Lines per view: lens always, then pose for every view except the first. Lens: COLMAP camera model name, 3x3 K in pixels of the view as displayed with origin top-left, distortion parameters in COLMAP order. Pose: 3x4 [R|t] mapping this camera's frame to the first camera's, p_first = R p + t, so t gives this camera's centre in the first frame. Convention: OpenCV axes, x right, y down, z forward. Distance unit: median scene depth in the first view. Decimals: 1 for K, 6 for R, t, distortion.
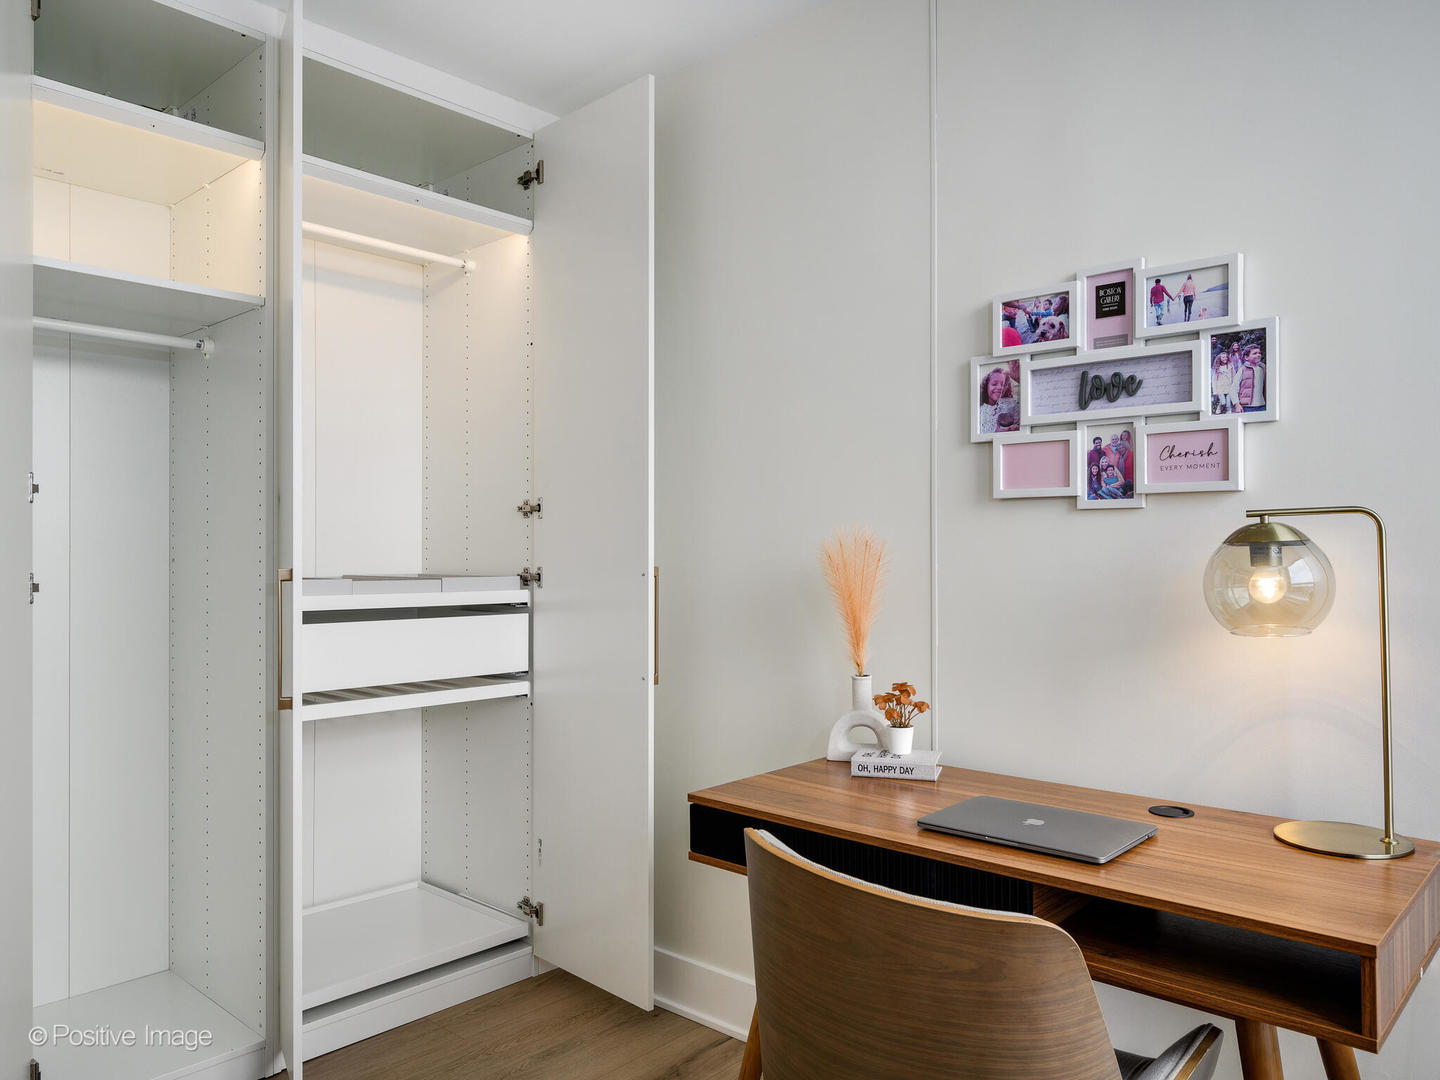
lens RADIAL K [[1026.9, 0, 719.1], [0, 1026.9, 534.7], [0, 0, 1]] dist [-0.009739, -0.002578]
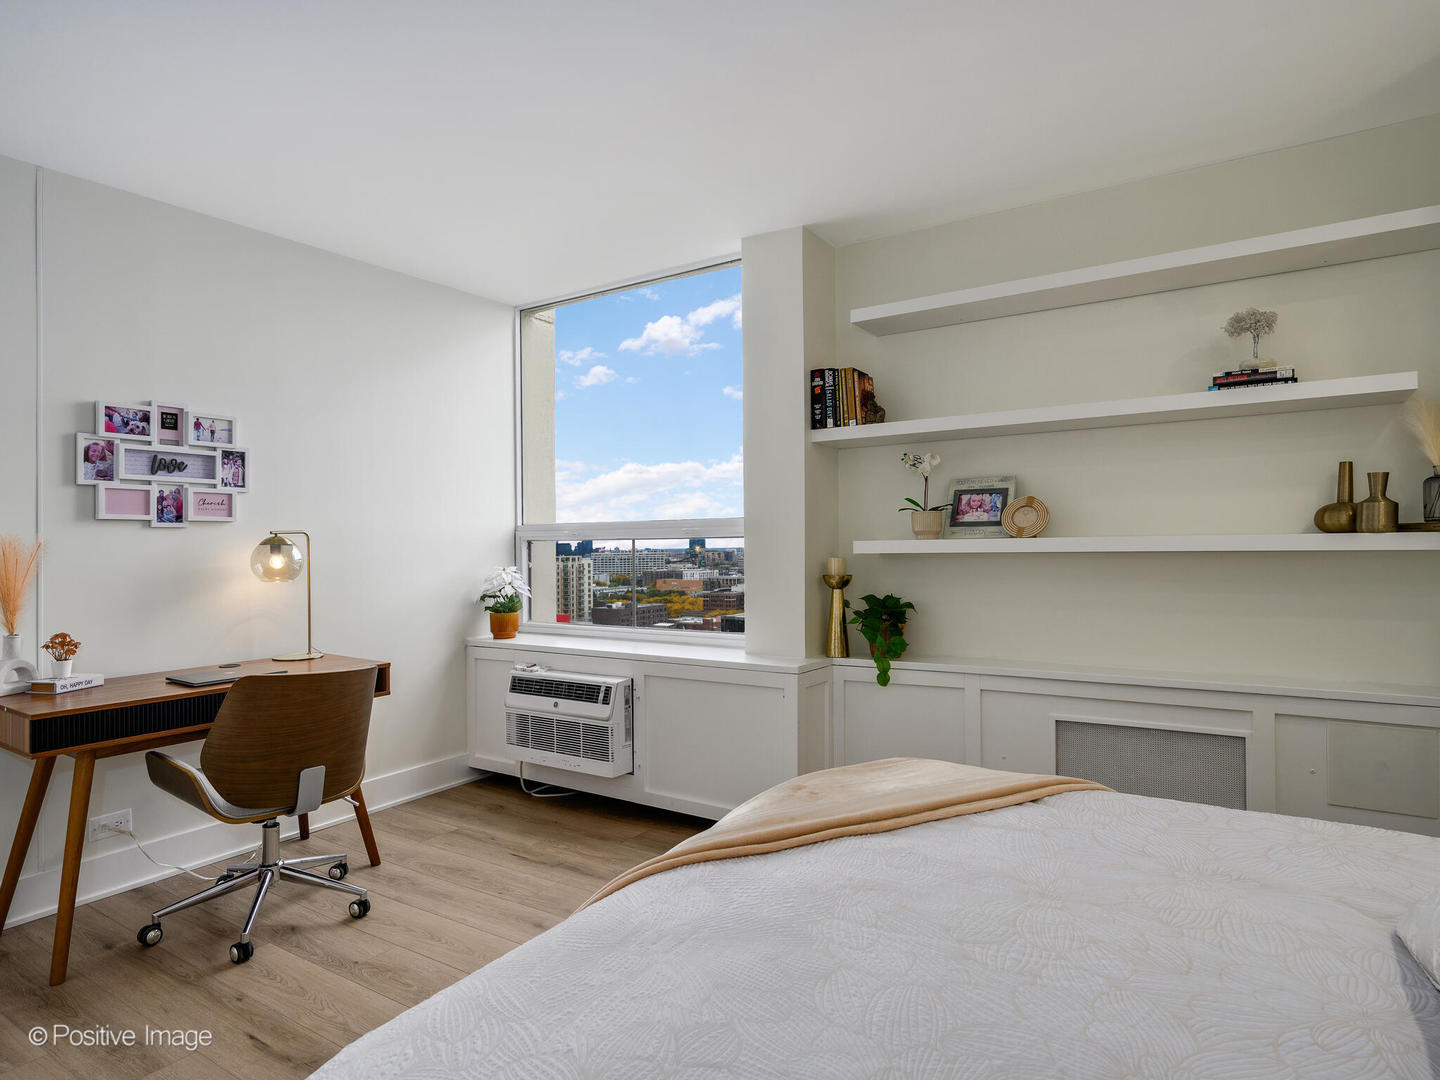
lens RADIAL K [[805.9, 0, 712.2], [0, 805.9, 543.2], [0, 0, 1]] dist [-0.003920, -0.000134]
pose [[-0.158574, 0.003138, 0.987342, -1.290893], [-0.003079, 0.999989, -0.003673, 0.007066], [-0.987342, -0.003622, -0.158562, 0.216560]]
